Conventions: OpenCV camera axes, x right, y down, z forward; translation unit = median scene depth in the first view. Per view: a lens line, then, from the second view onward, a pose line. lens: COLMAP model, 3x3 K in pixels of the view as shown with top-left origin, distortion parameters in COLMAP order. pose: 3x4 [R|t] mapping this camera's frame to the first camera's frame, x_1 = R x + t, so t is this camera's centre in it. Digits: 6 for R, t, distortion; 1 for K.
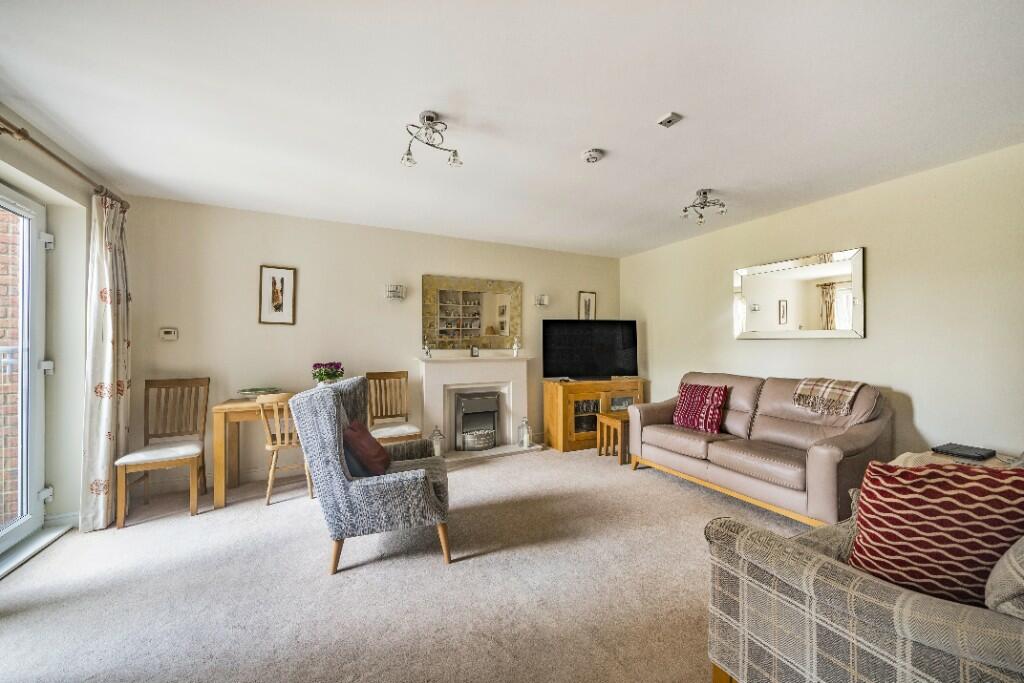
lens RADIAL K [[377.0, 0, 509.3], [0, 377.0, 346.4], [0, 0, 1]] dist [-0.003250, -0.000511]
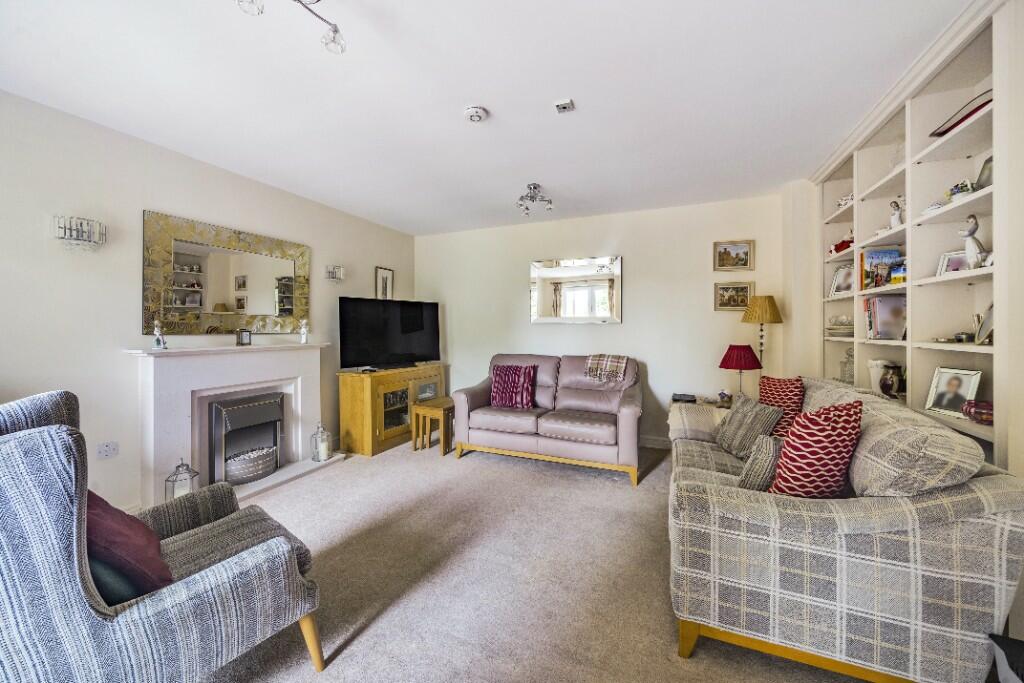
lens RADIAL K [[377.0, 0, 514.4], [0, 377.0, 331.8], [0, 0, 1]] dist [-0.003250, -0.000511]
pose [[0.753881, -0.004960, 0.656992, -0.187490], [0.003105, 0.999987, 0.003987, 0.001588], [-0.657003, -0.000965, 0.753887, 0.174590]]
